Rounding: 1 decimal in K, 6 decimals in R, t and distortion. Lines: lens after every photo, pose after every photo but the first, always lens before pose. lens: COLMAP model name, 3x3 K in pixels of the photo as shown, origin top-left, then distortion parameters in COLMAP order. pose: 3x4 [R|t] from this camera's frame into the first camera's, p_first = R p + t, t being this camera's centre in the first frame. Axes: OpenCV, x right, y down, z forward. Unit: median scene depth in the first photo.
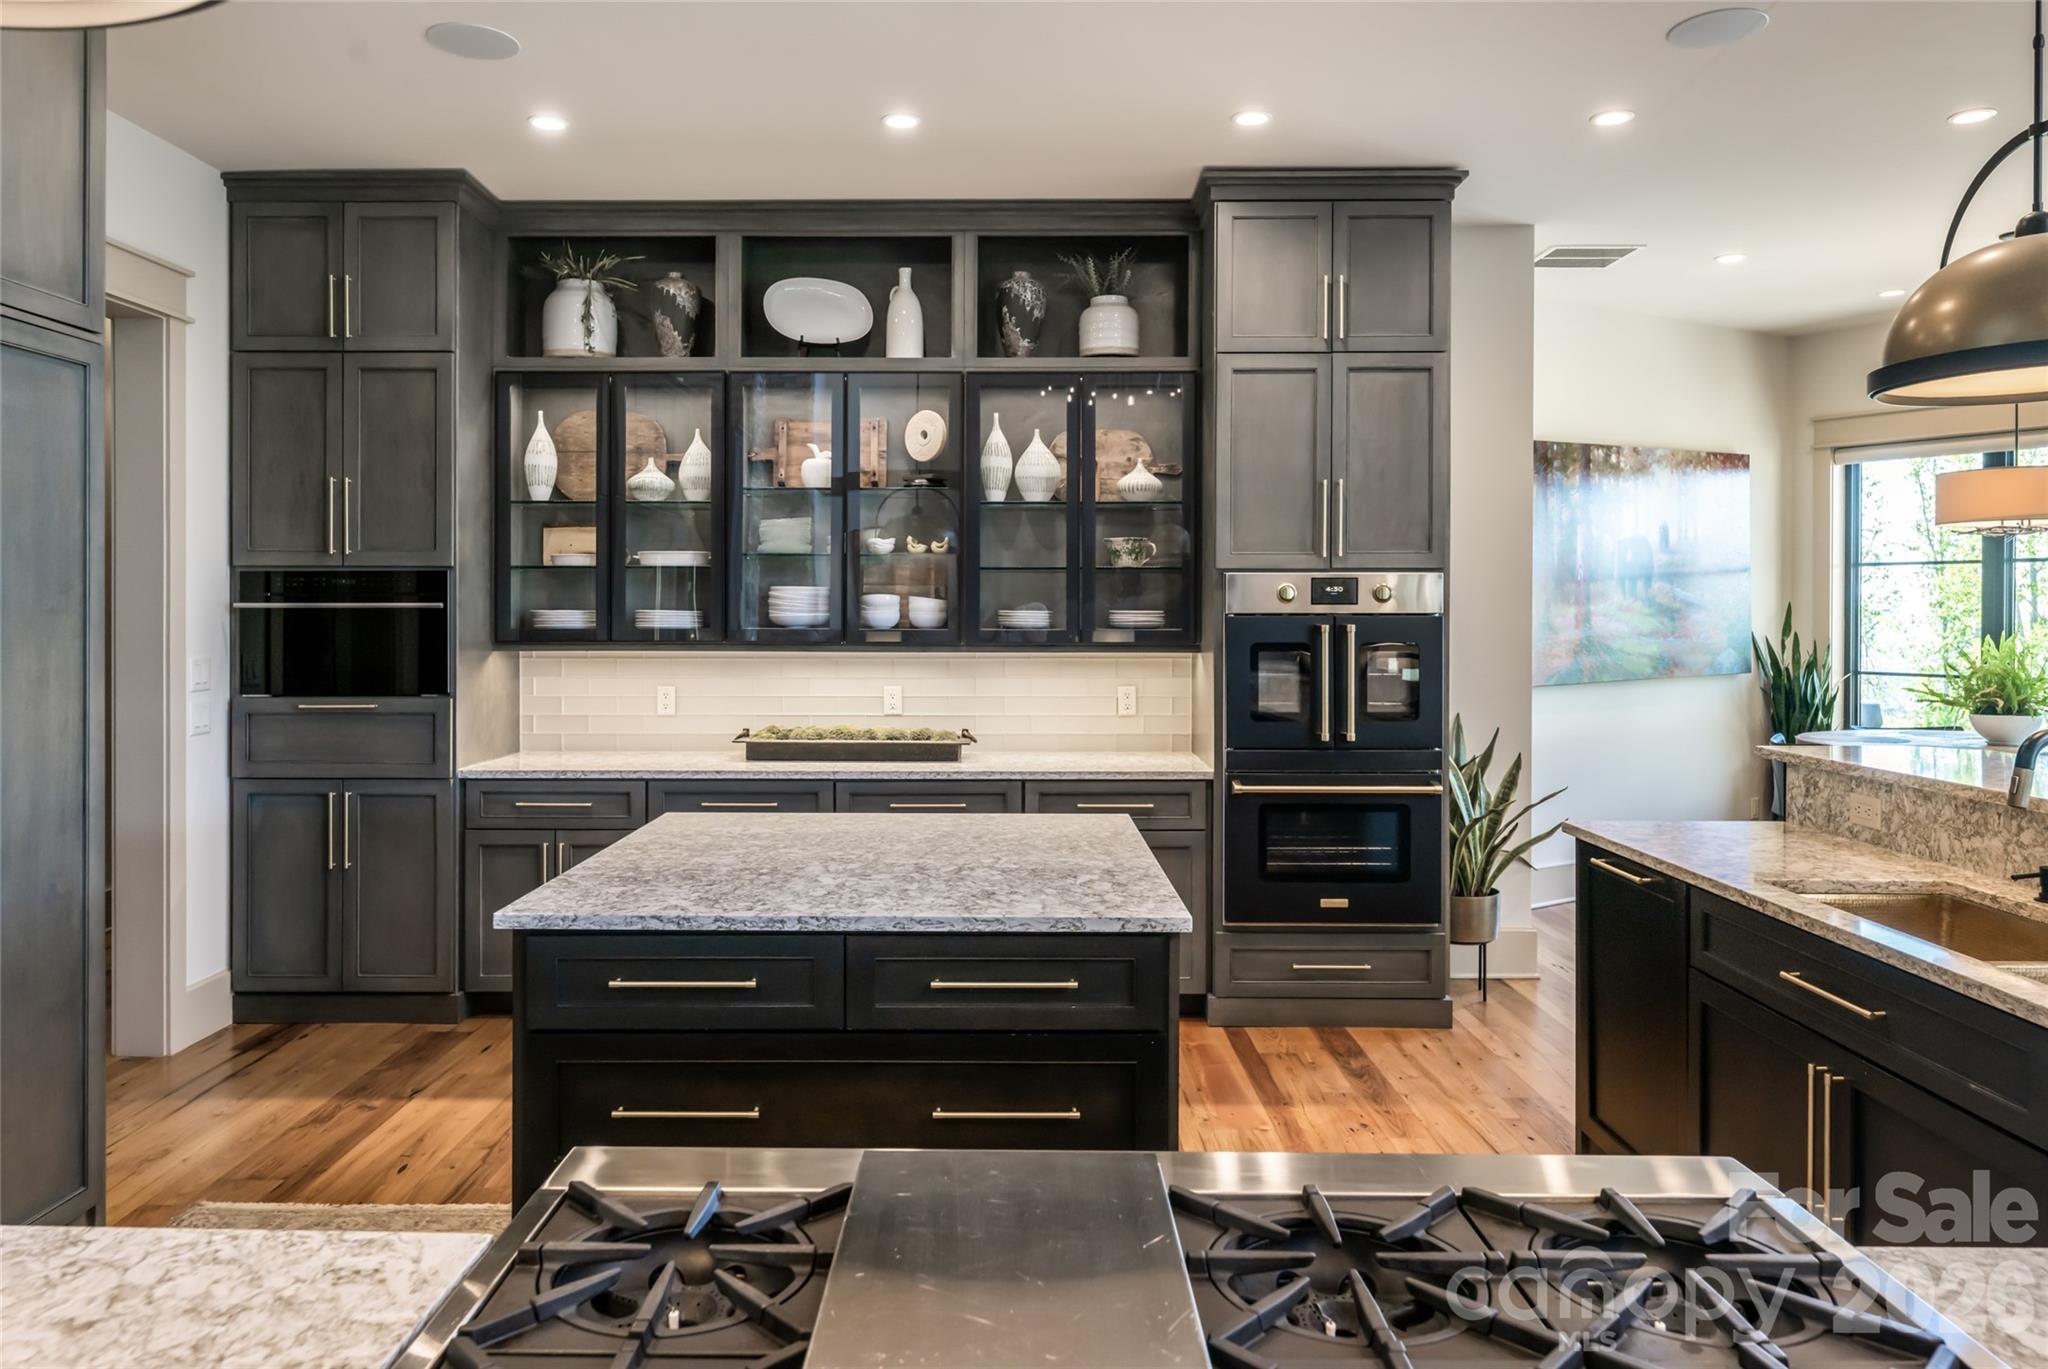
lens RADIAL K [[1370.0, 0, 998.7], [0, 1370.0, 627.8], [0, 0, 1]] dist [-0.004098, -0.000087]
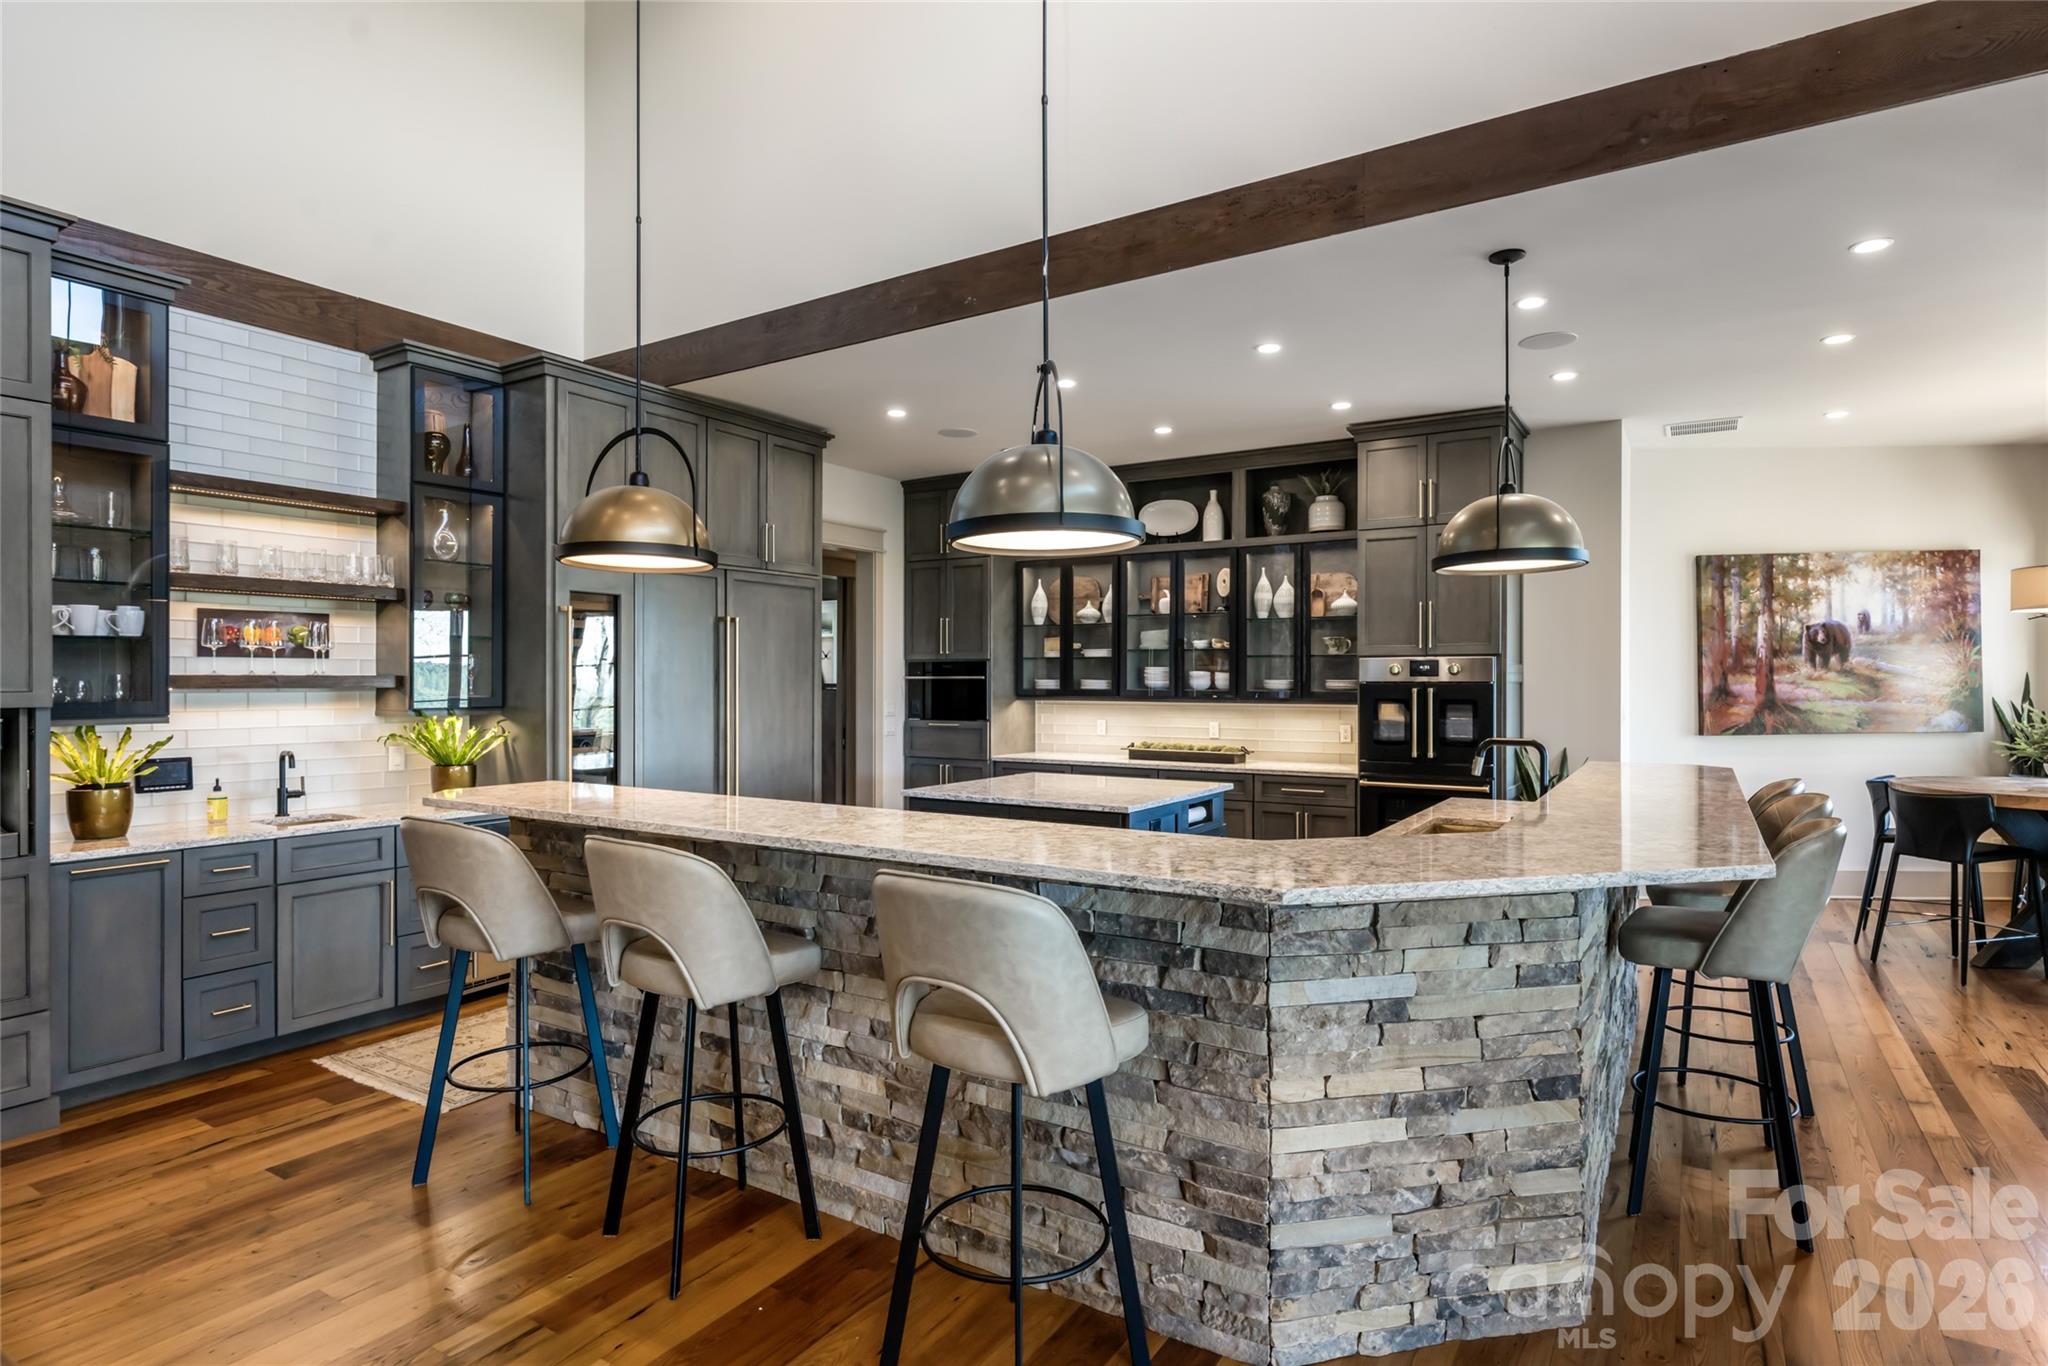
lens RADIAL K [[1067.2, 0, 1024.0], [0, 1067.2, 683.0], [0, 0, 1]] dist [0.002675, -0.000235]
pose [[0.850675, 0.001530, -0.525690, 0.464934], [-0.006068, 0.999958, -0.006910, 0.002656], [0.525657, 0.009068, 0.850648, -0.331057]]
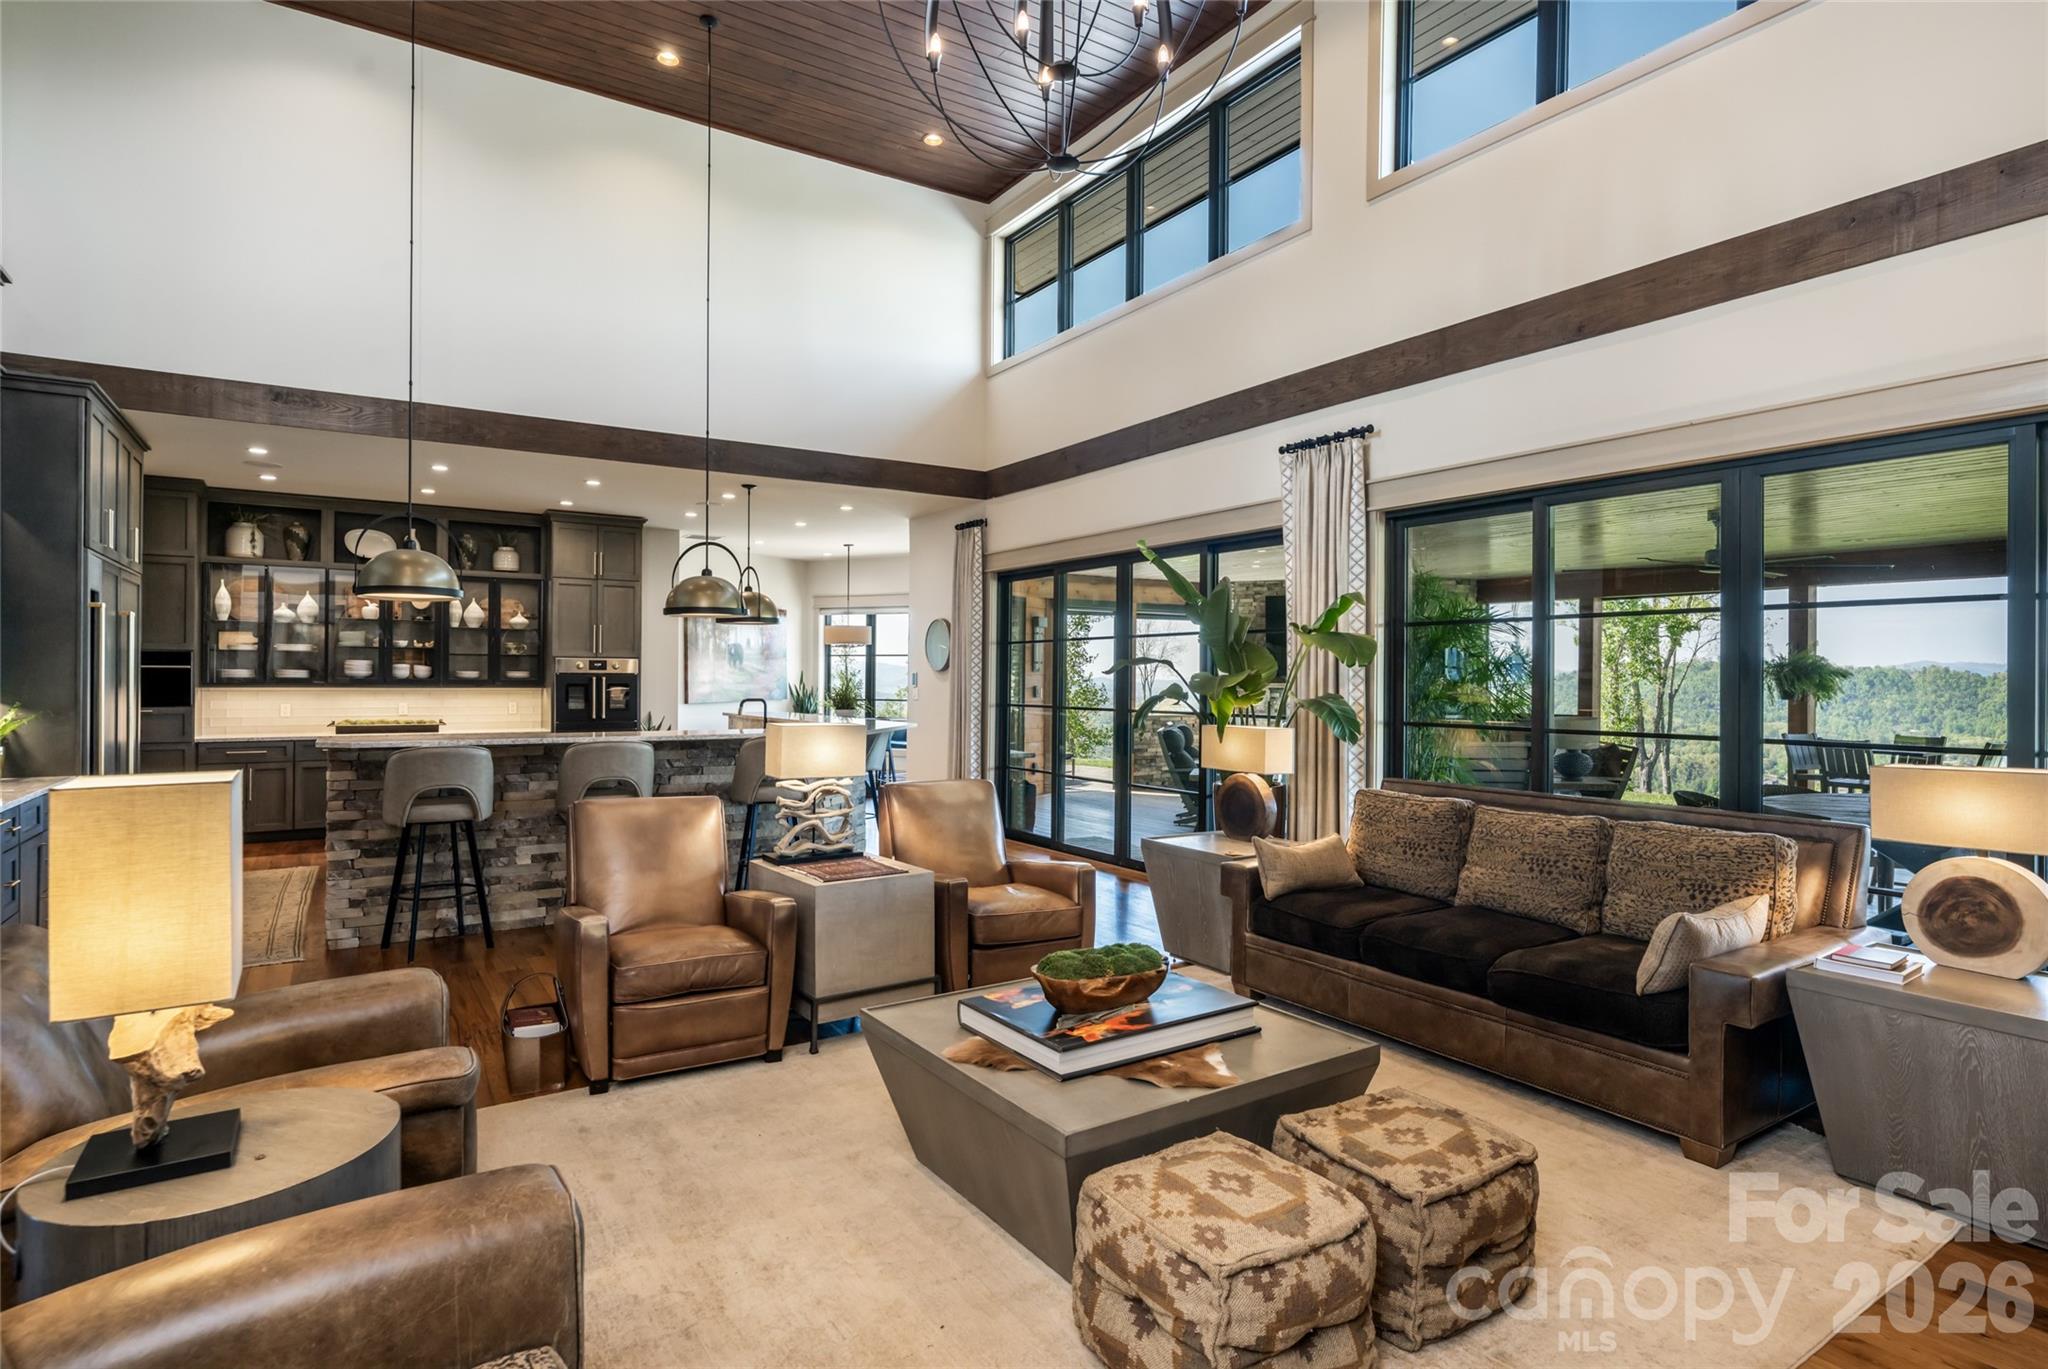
lens RADIAL K [[1067.2, 0, 1024.0], [0, 1067.2, 684.5], [0, 0, 1]] dist [0.002675, -0.000235]
pose [[0.837370, 0.001499, 0.546635, -0.196244], [-0.000143, 0.999997, -0.002523, 0.016211], [-0.546637, 0.002034, 0.837367, -1.172387]]
